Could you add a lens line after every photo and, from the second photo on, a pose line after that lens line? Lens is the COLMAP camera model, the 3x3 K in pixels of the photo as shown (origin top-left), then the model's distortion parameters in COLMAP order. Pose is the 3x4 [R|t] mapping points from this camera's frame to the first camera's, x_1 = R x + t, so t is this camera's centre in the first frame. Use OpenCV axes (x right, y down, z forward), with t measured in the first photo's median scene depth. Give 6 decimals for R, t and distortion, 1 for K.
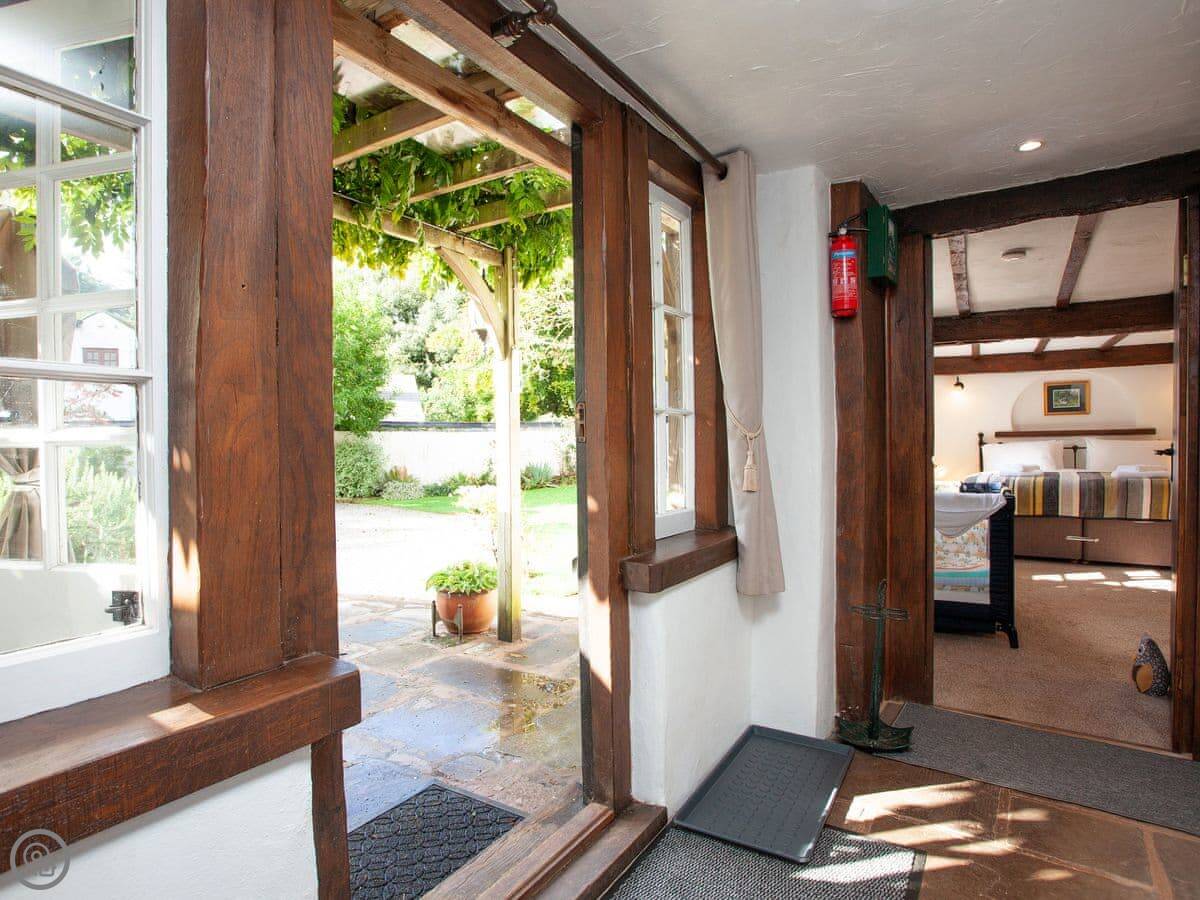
lens RADIAL K [[659.1, 0, 578.8], [0, 659.1, 449.8], [0, 0, 1]] dist [-0.072588, 0.031220]
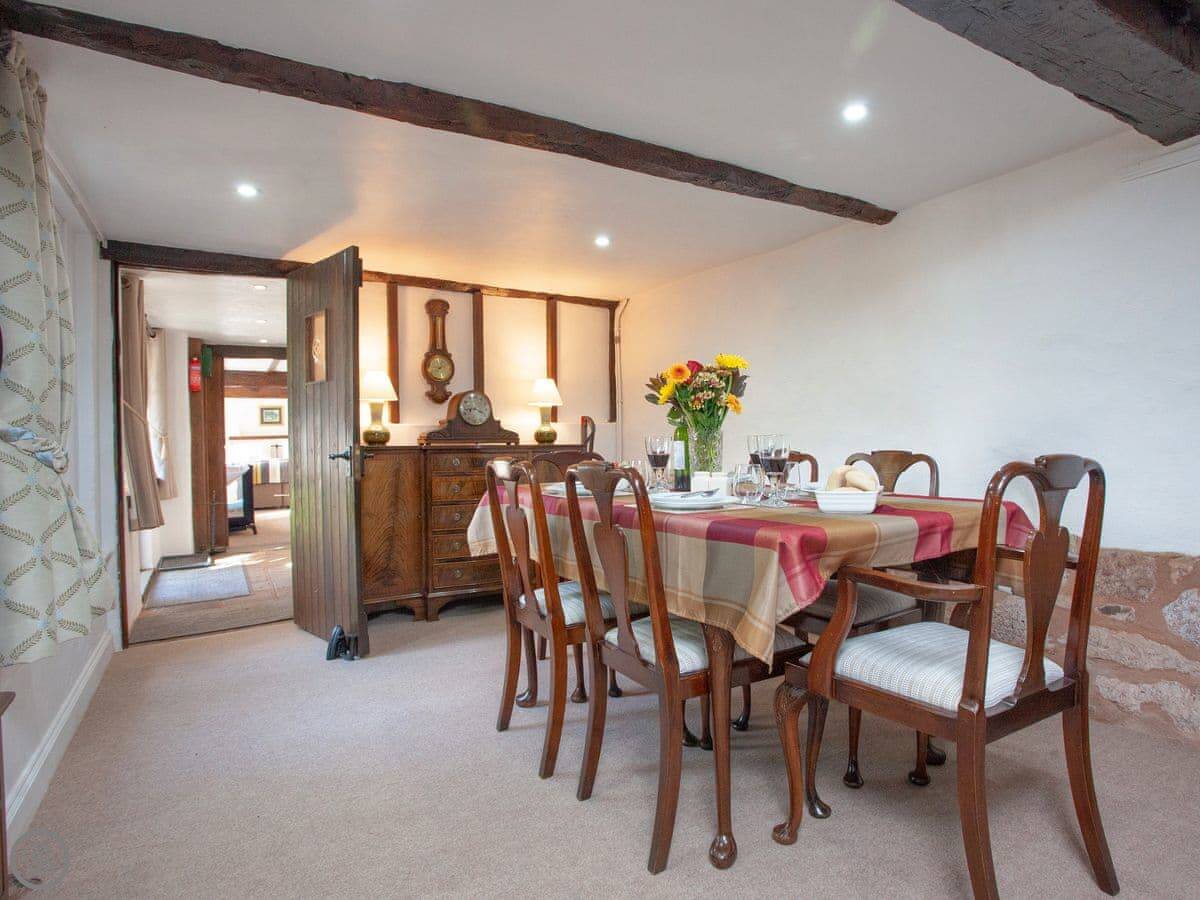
lens RADIAL K [[659.1, 0, 578.8], [0, 659.1, 449.8], [0, 0, 1]] dist [-0.072588, 0.031220]
pose [[0.459604, -0.012760, 0.888032, -0.498224], [0.020832, 0.999777, 0.003584, 0.019499], [-0.887880, 0.016853, 0.459767, -0.649243]]
